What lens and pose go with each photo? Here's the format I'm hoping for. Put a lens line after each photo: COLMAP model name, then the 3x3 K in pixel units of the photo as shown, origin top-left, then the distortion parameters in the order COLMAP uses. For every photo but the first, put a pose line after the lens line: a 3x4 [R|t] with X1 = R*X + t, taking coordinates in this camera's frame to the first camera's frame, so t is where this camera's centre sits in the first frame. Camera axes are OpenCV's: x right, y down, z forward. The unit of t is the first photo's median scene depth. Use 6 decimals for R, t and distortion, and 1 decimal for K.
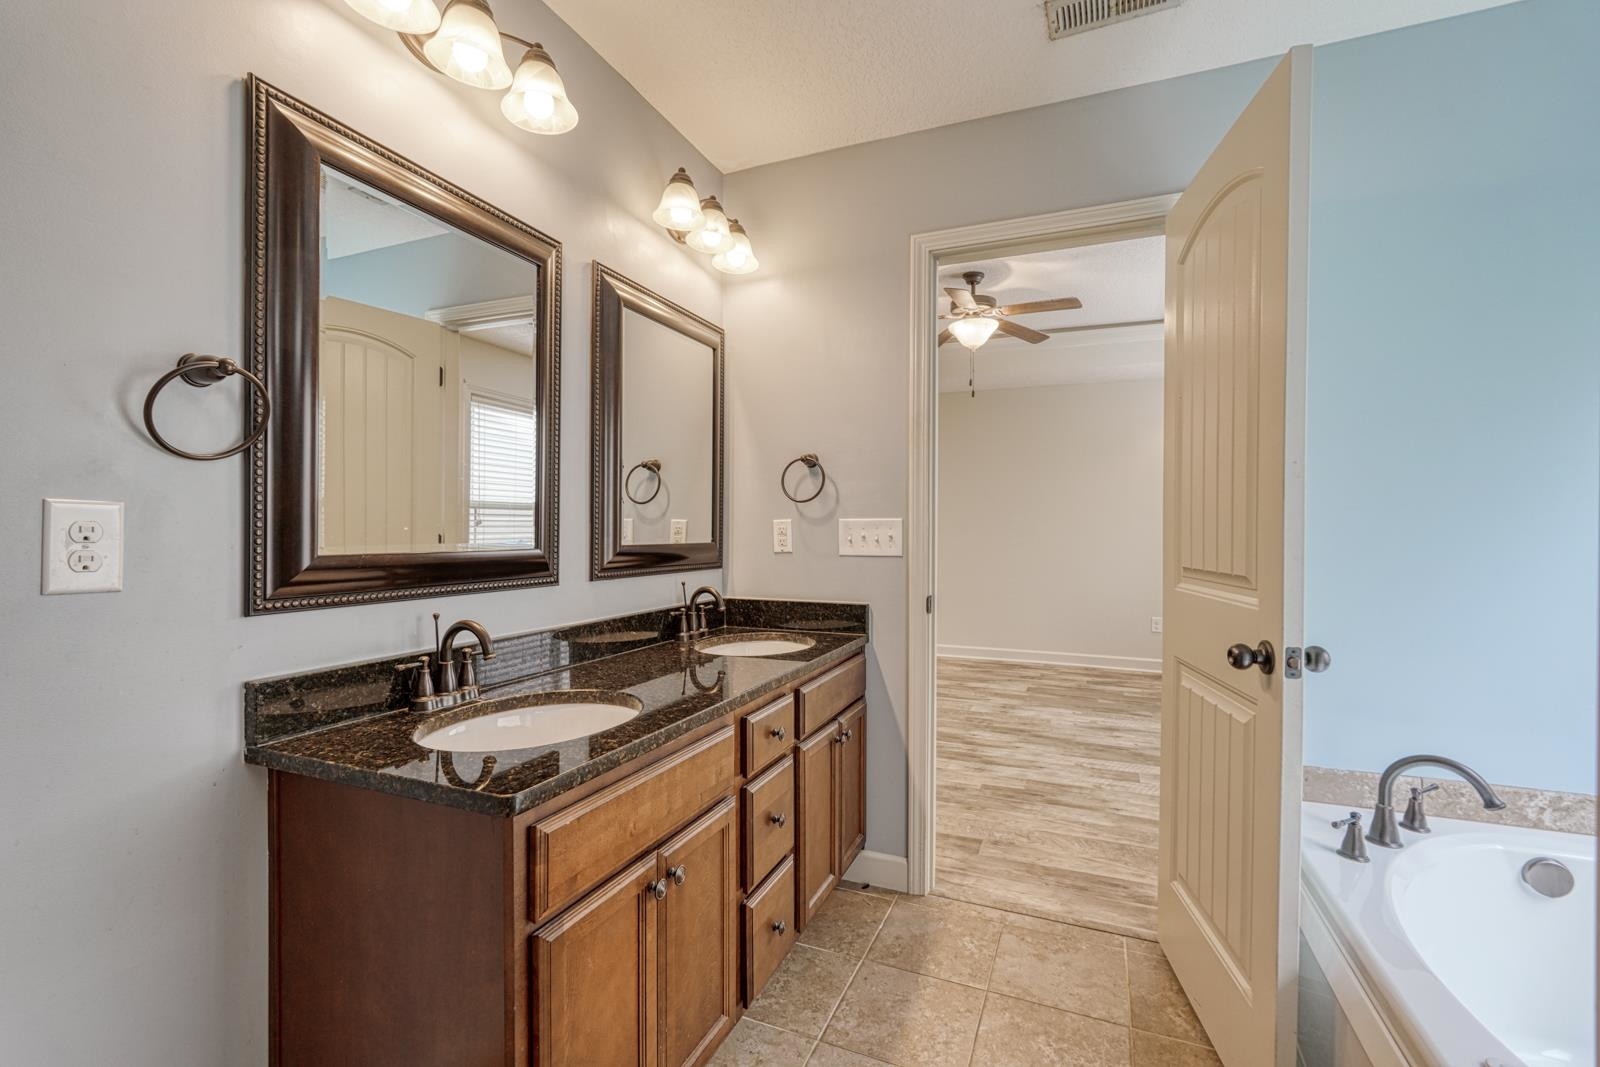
lens RADIAL K [[701.1, 0, 796.9], [0, 701.1, 533.3], [0, 0, 1]] dist [-0.016943, 0.008058]
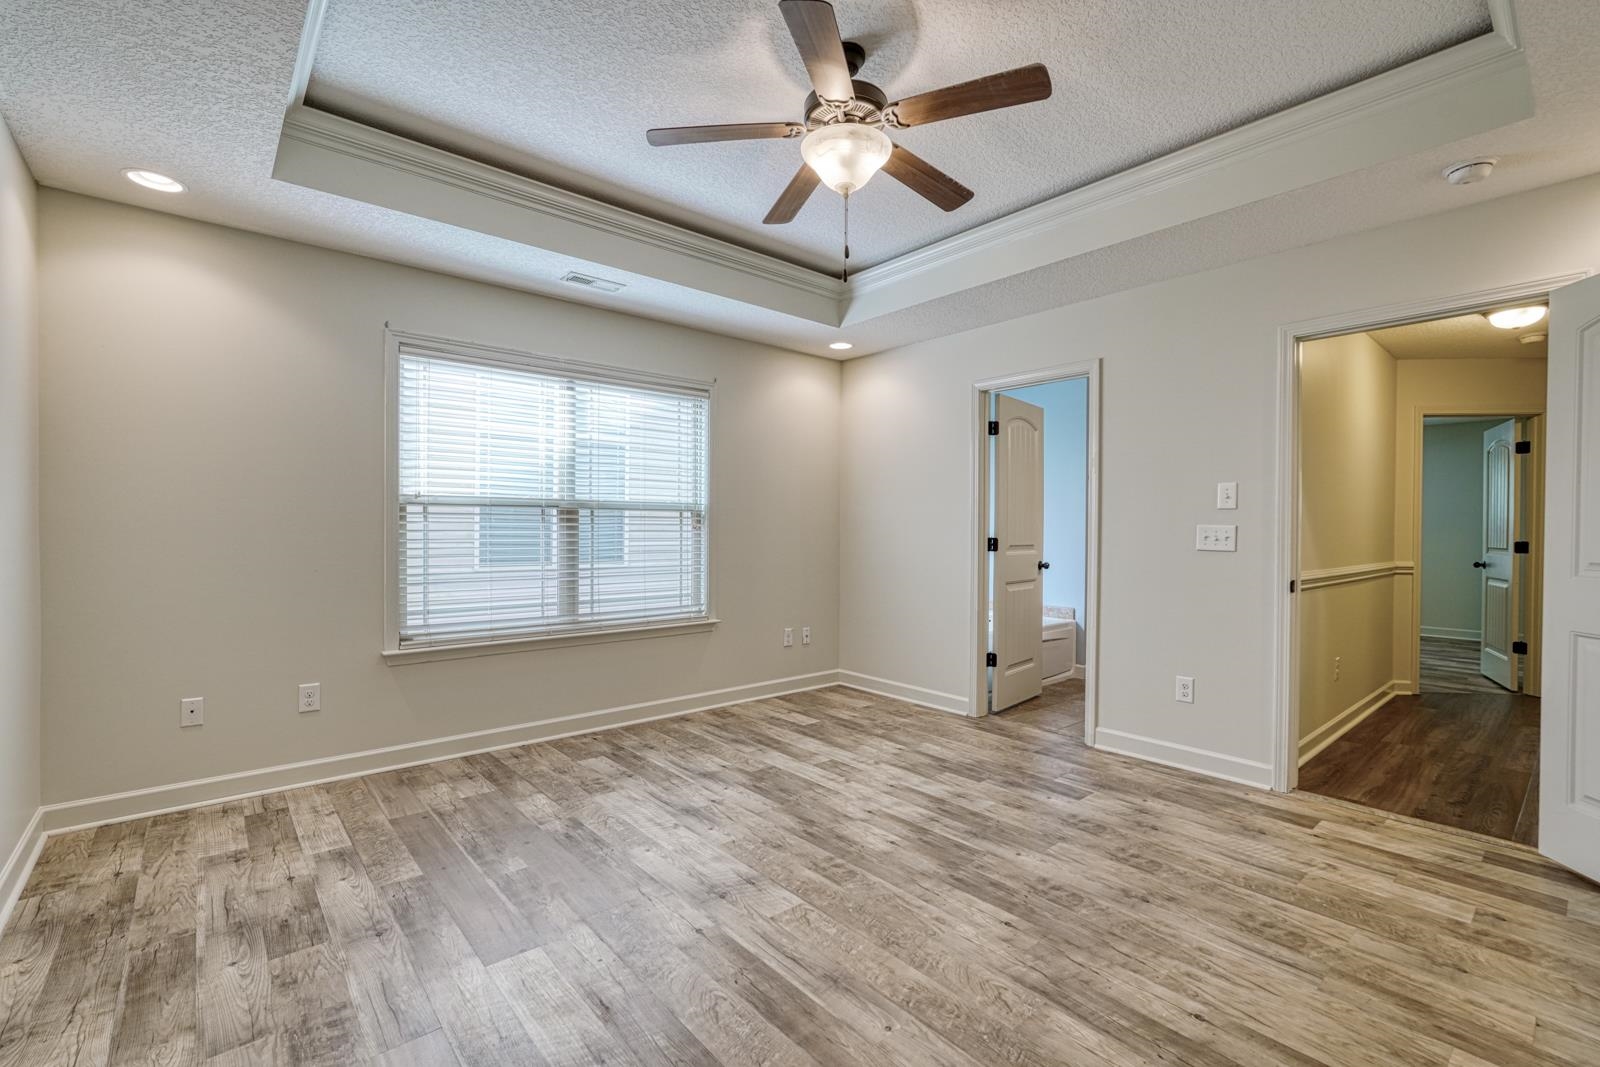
lens RADIAL K [[701.1, 0, 794.9], [0, 701.1, 535.0], [0, 0, 1]] dist [-0.016943, 0.008058]
pose [[-0.893156, -0.015872, 0.449468, 0.058876], [-0.011433, 0.999855, 0.012589, -0.010303], [-0.449603, 0.006105, -0.893208, 2.176271]]
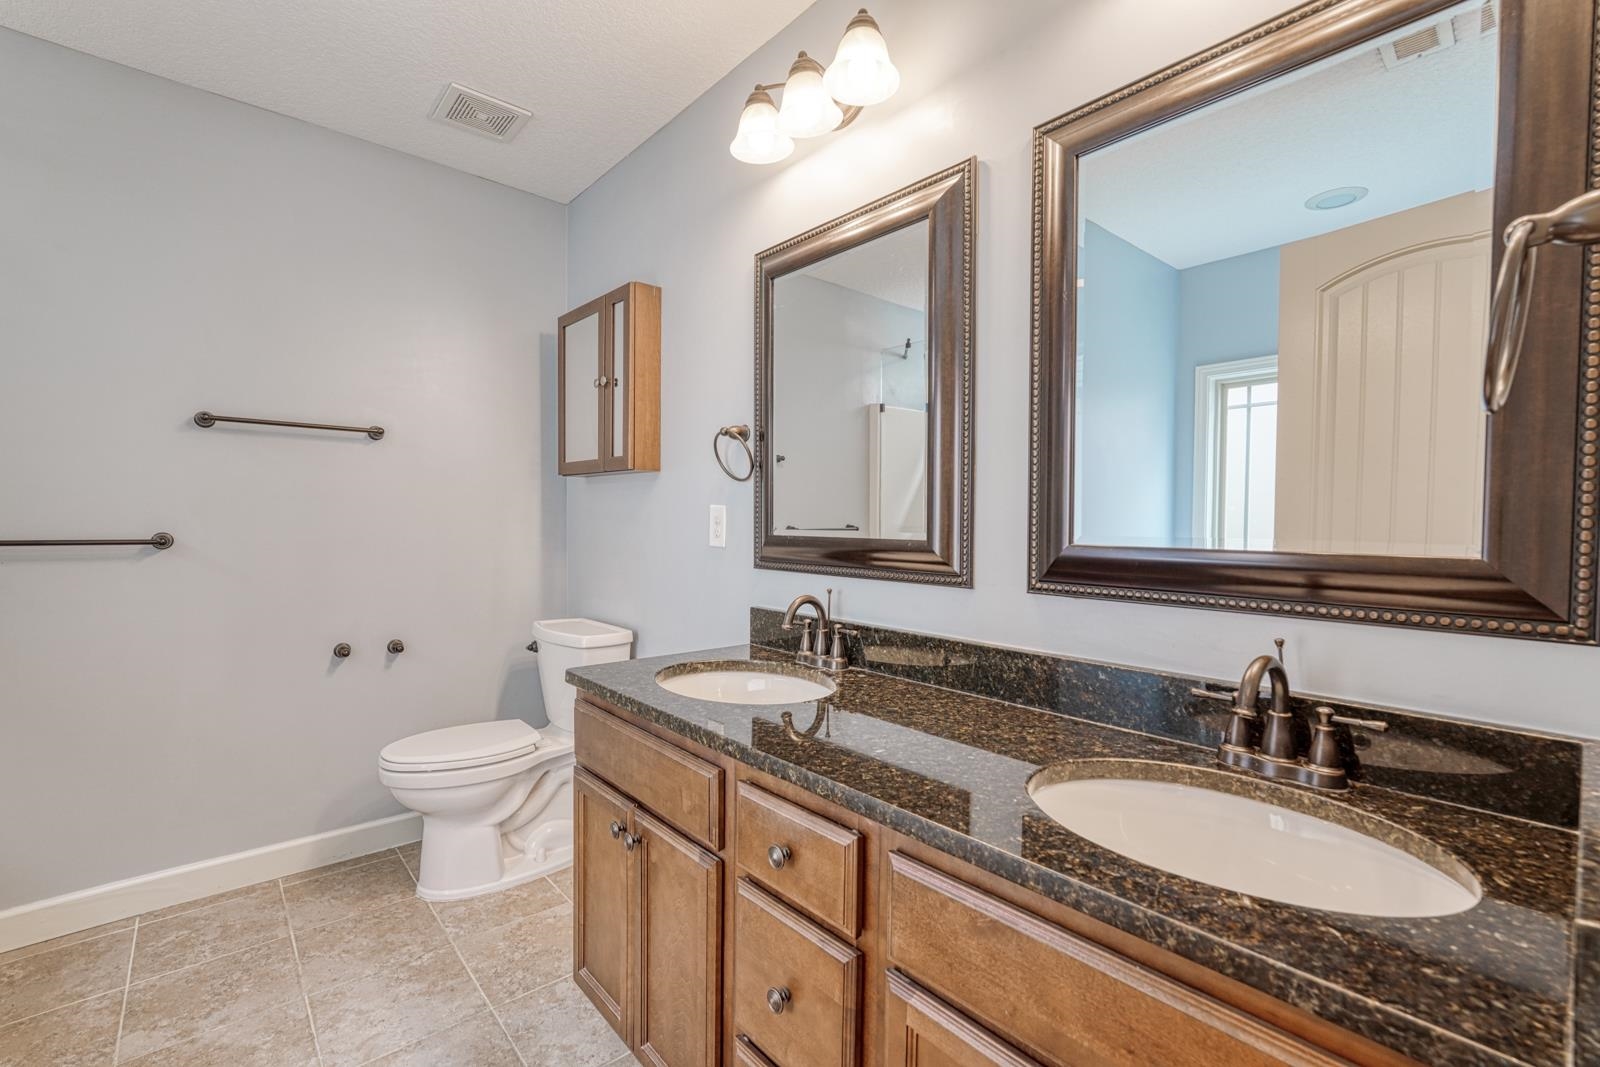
lens RADIAL K [[701.1, 0, 801.1], [0, 701.1, 525.4], [0, 0, 1]] dist [-0.016943, 0.008058]
pose [[-0.439115, -0.001738, -0.898429, 0.272983], [-0.012842, 0.999908, 0.004342, 0.000164], [0.898339, 0.013444, -0.439097, 0.684874]]
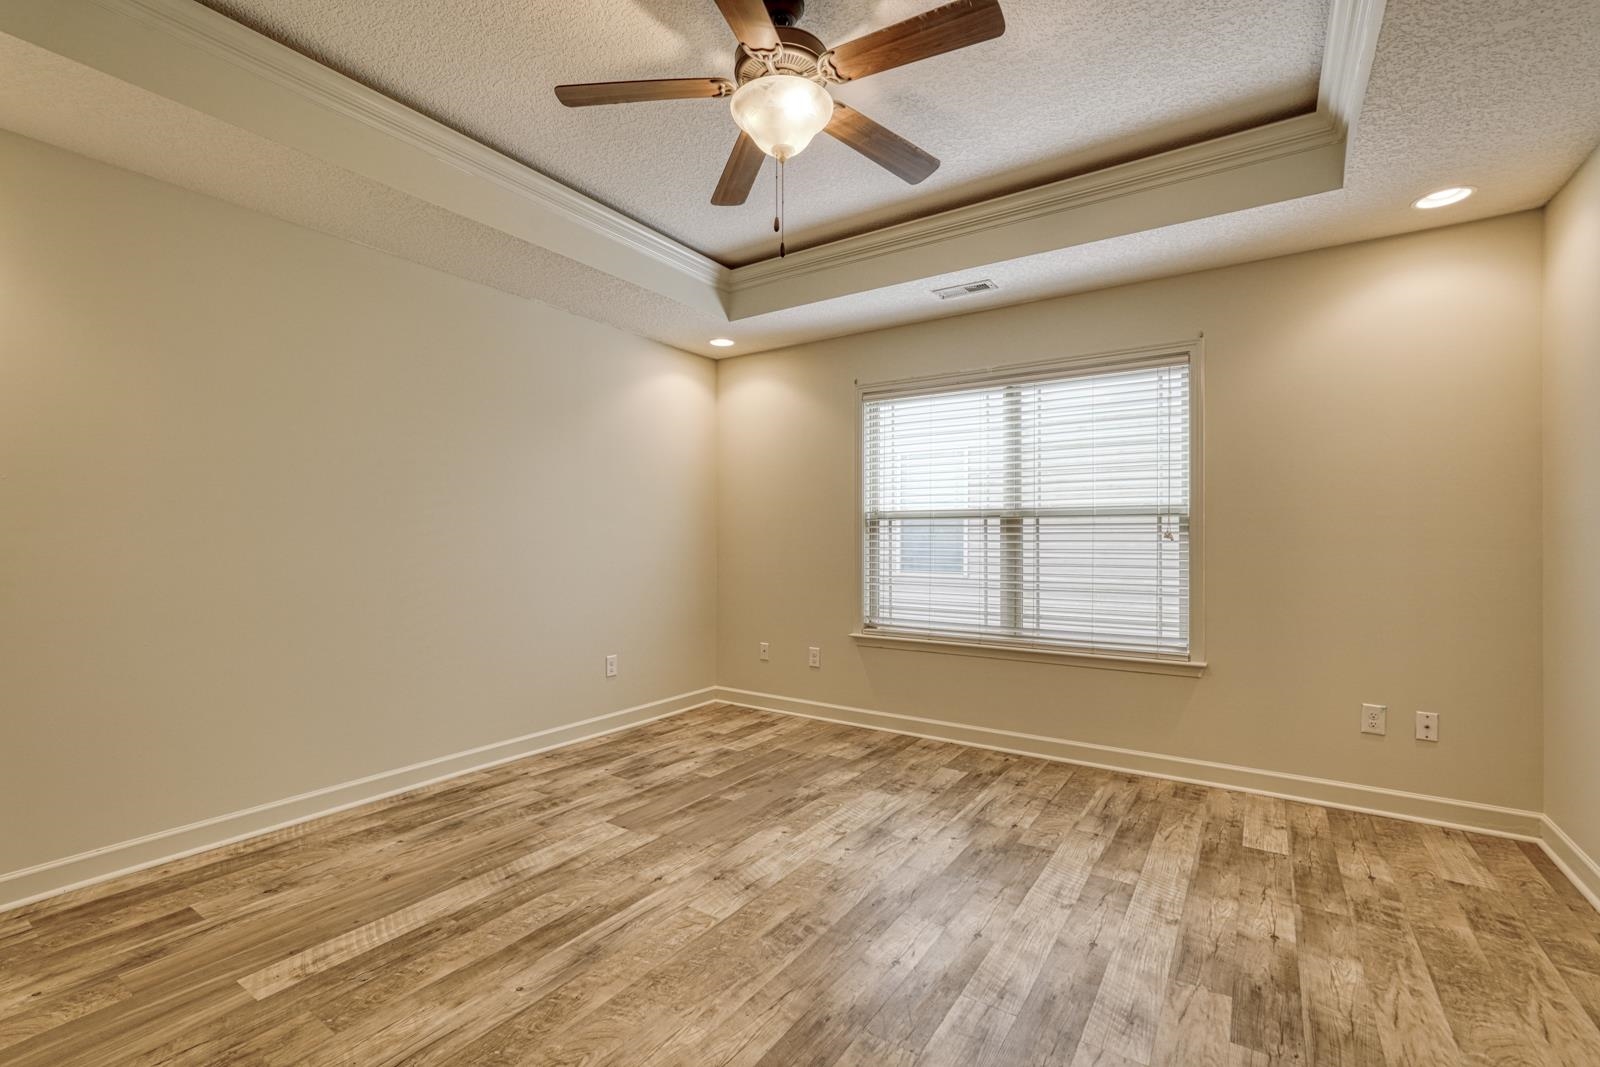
lens RADIAL K [[701.1, 0, 799.1], [0, 701.1, 535.7], [0, 0, 1]] dist [-0.016943, 0.008058]
pose [[0.193084, -0.004125, 0.981174, -0.310611], [0.001544, 0.999991, 0.003900, -0.011526], [-0.981181, 0.000762, 0.193089, 1.302034]]
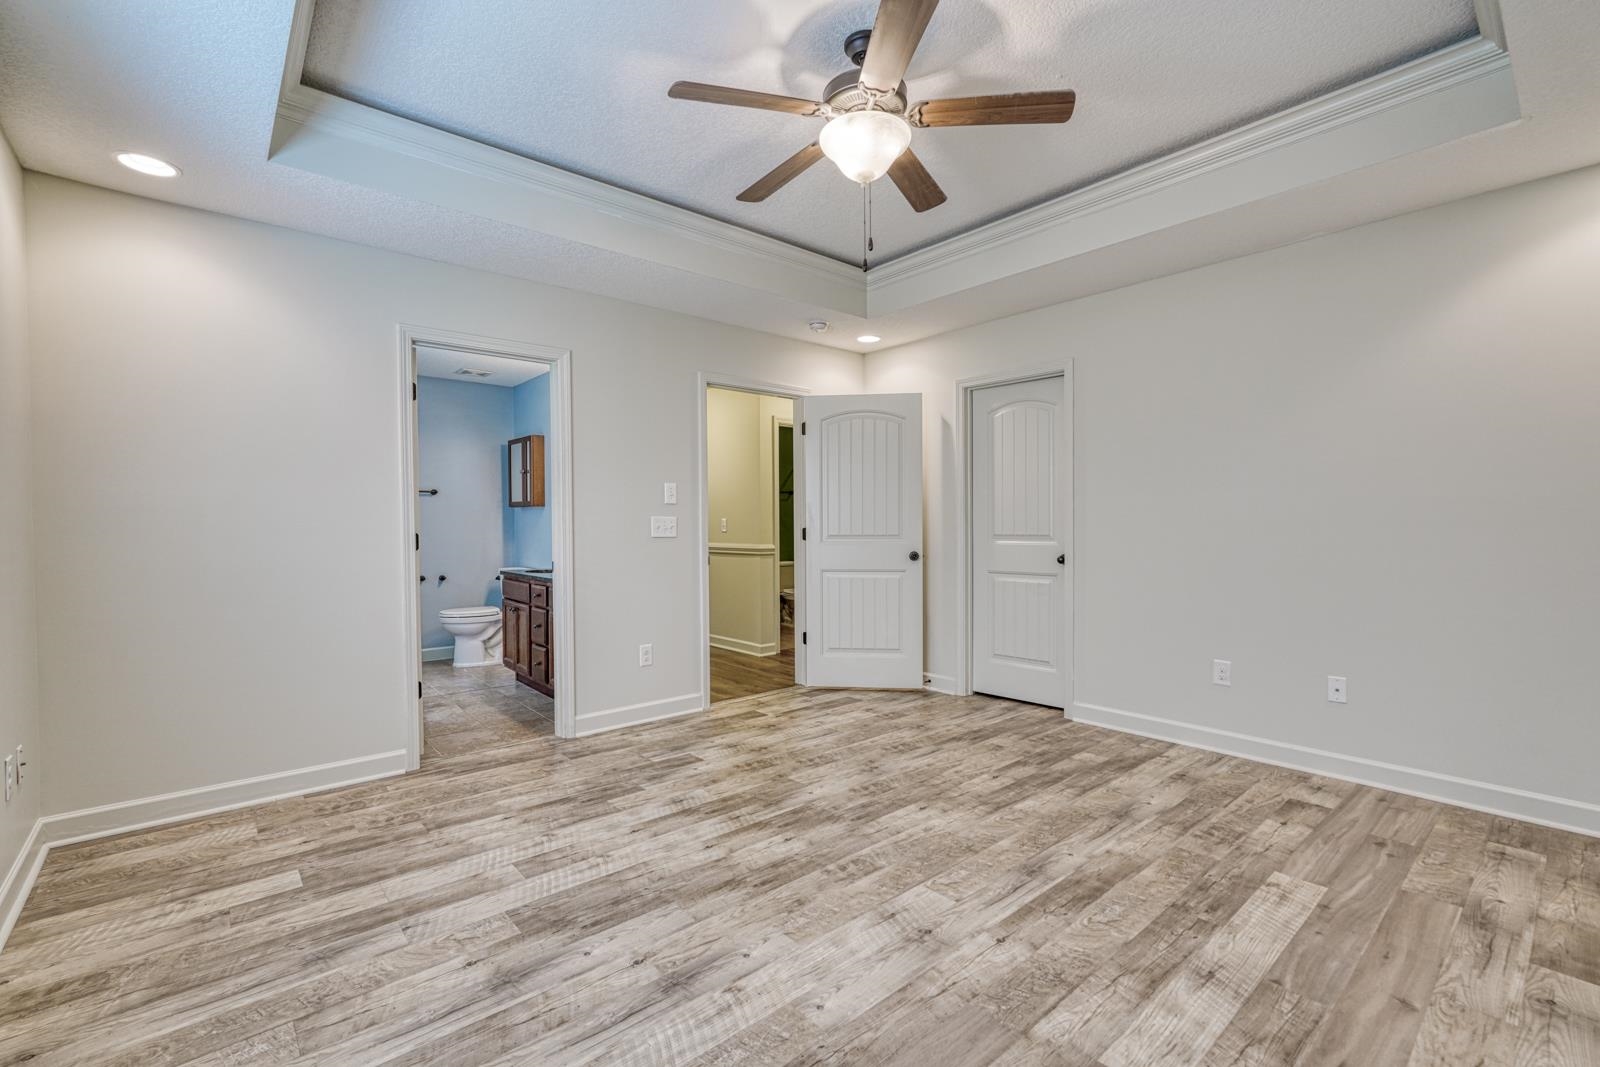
lens RADIAL K [[701.1, 0, 802.8], [0, 701.1, 528.0], [0, 0, 1]] dist [-0.016943, 0.008058]
pose [[-0.441652, 0.003542, -0.897179, 1.101608], [0.000823, 0.999993, 0.003543, -0.001209], [0.897186, 0.000826, -0.441652, 1.735377]]
